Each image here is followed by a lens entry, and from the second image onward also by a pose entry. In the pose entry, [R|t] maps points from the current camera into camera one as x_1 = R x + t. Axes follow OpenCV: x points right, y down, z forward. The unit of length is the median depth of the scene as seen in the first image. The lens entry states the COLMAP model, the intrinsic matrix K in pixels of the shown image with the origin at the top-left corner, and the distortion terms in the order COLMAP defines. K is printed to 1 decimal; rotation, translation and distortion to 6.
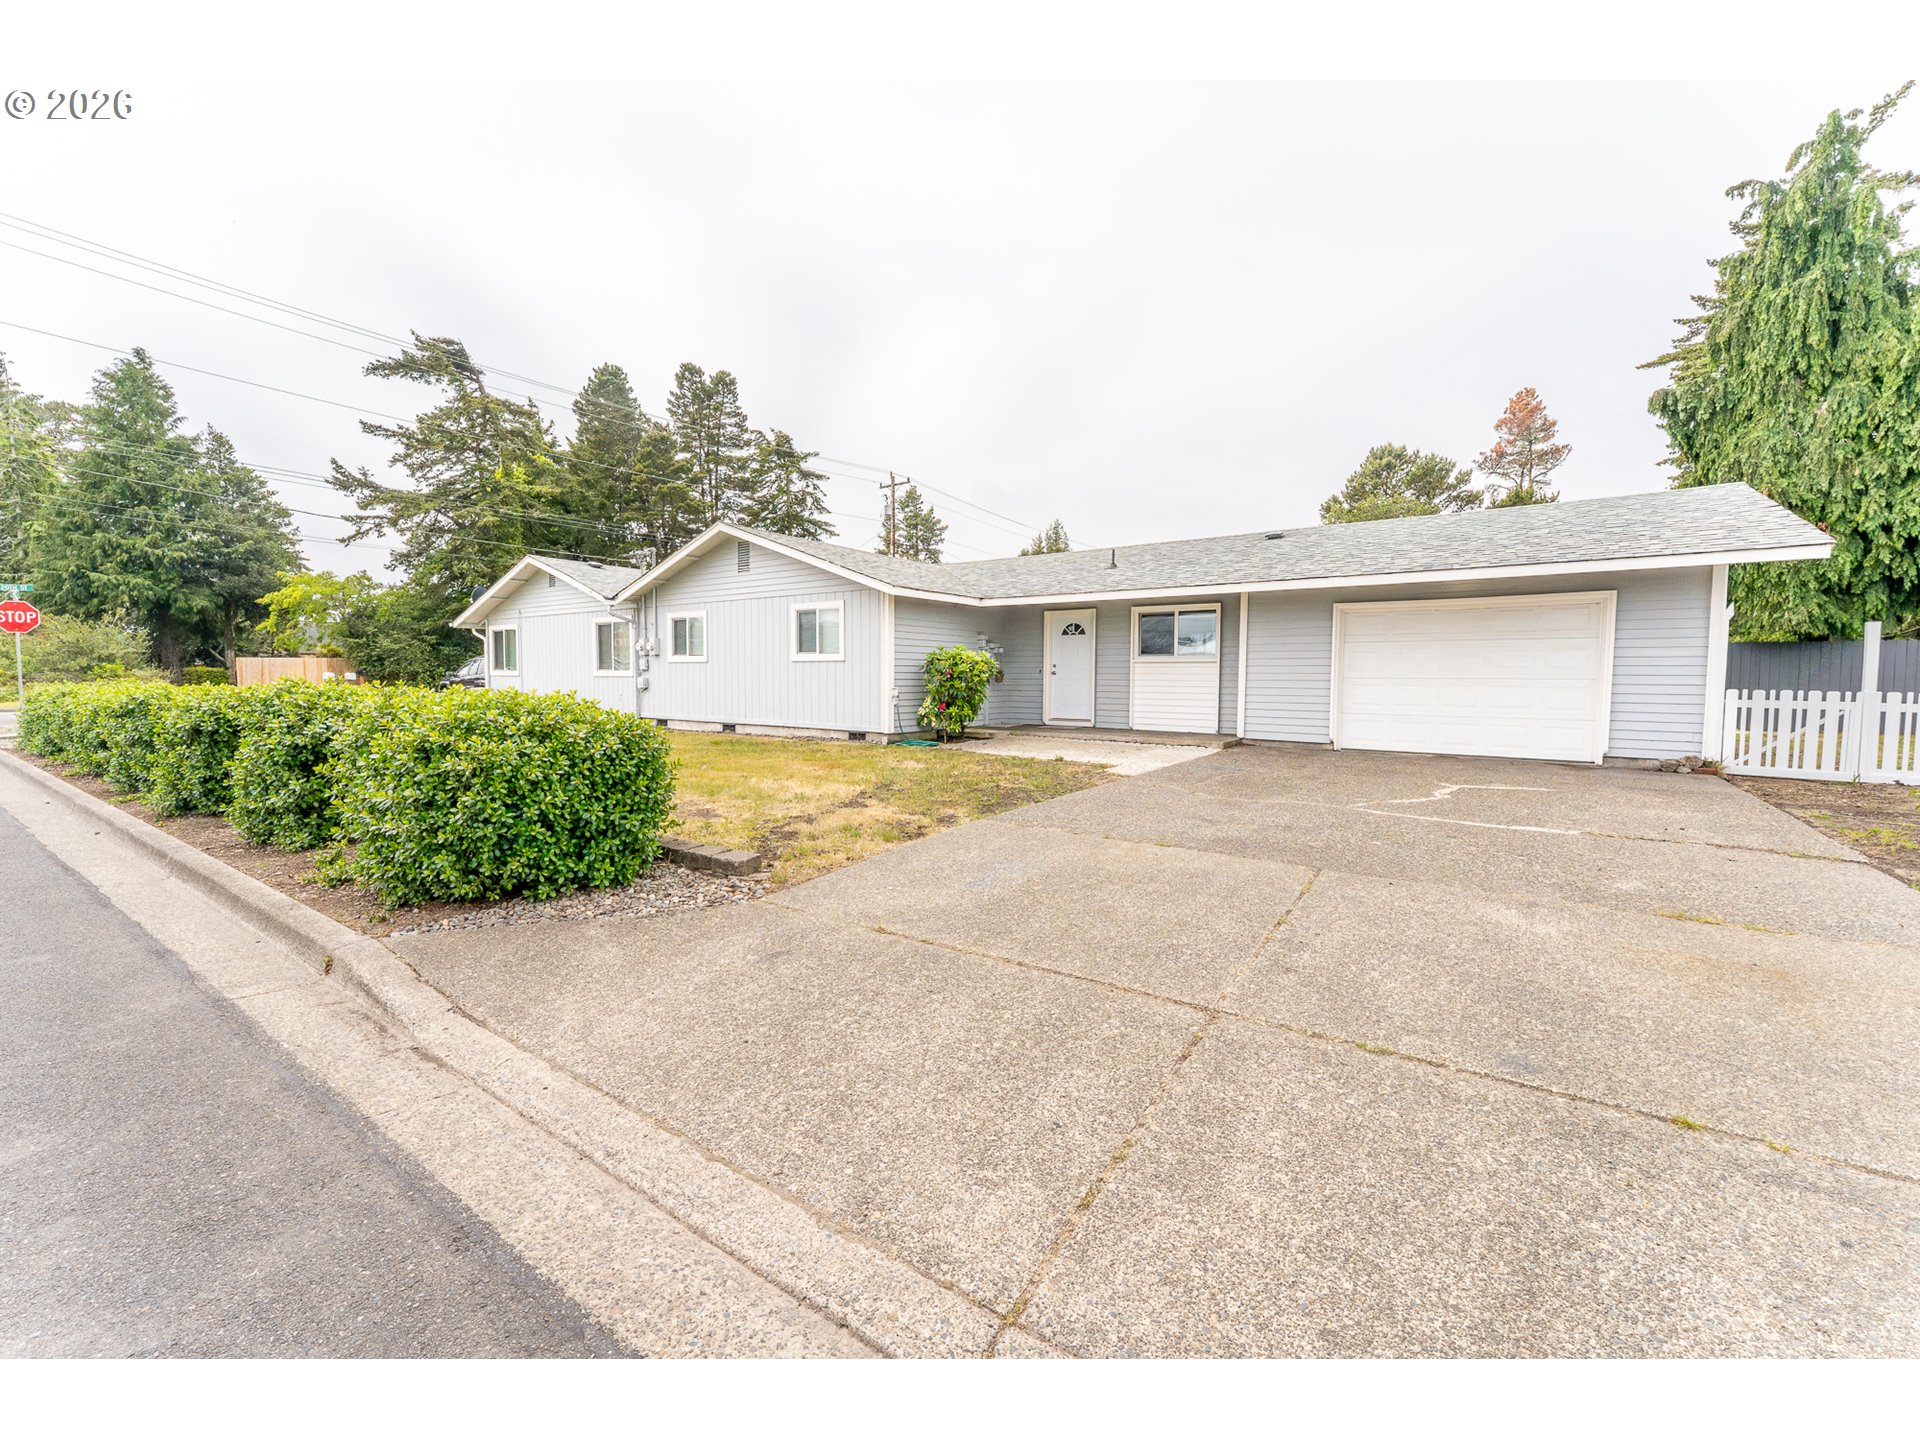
lens RADIAL K [[768.4, 0, 958.3], [0, 768.4, 716.3], [0, 0, 1]] dist [0.001729, -0.000727]
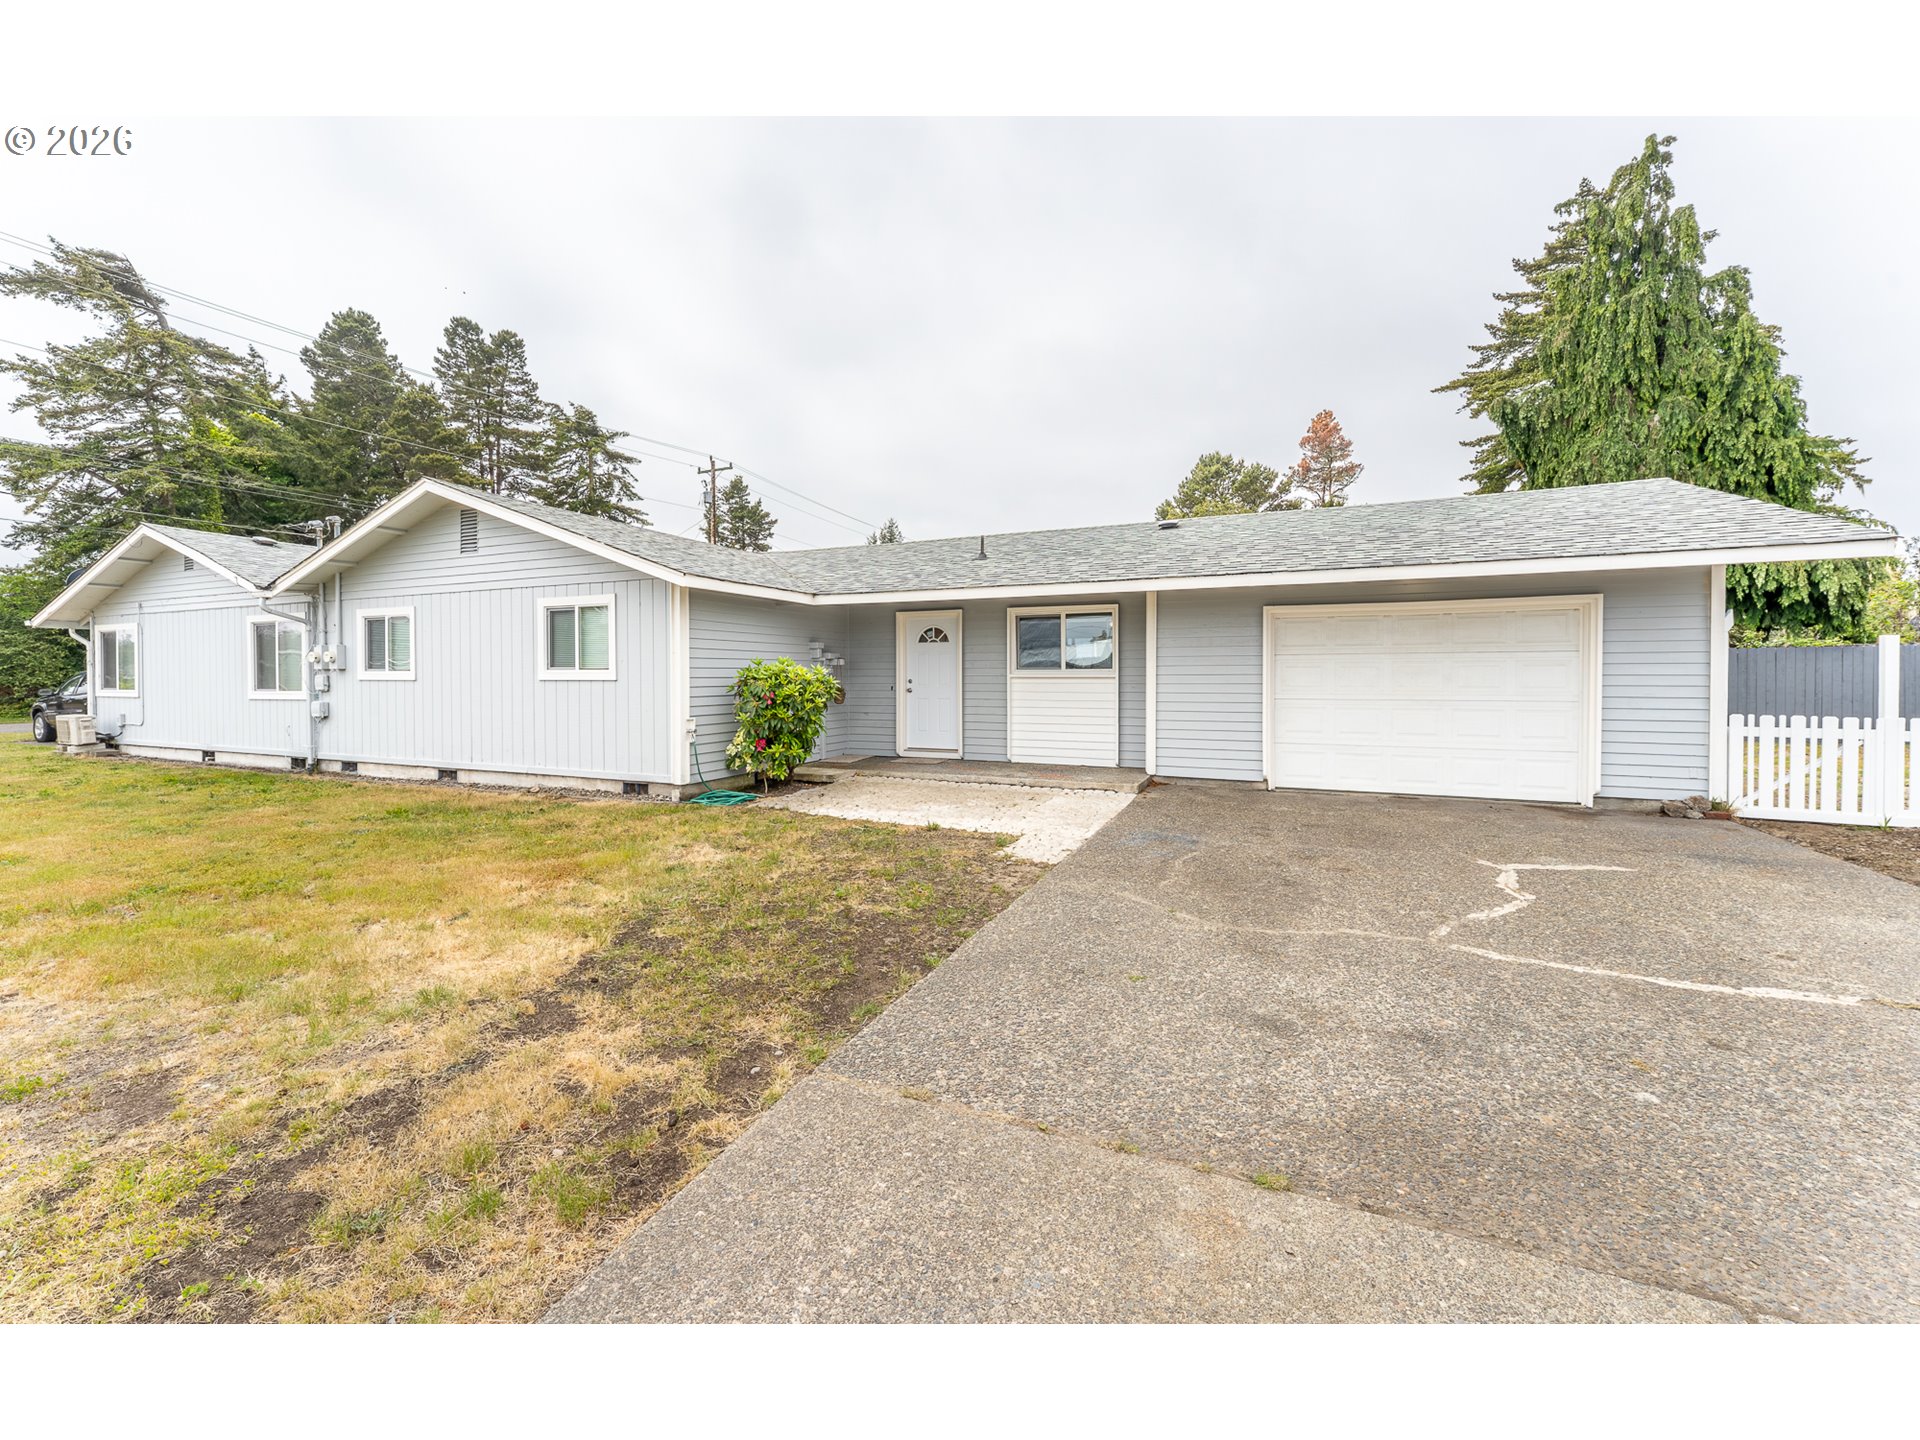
lens RADIAL K [[767.1, 0, 957.8], [0, 767.1, 682.0], [0, 0, 1]] dist [0.000401, -0.000121]
pose [[0.977221, -0.010122, 0.211981, 0.002950], [0.019297, 0.998962, -0.041258, -0.014552], [-0.211343, 0.044409, 0.976403, 0.102489]]
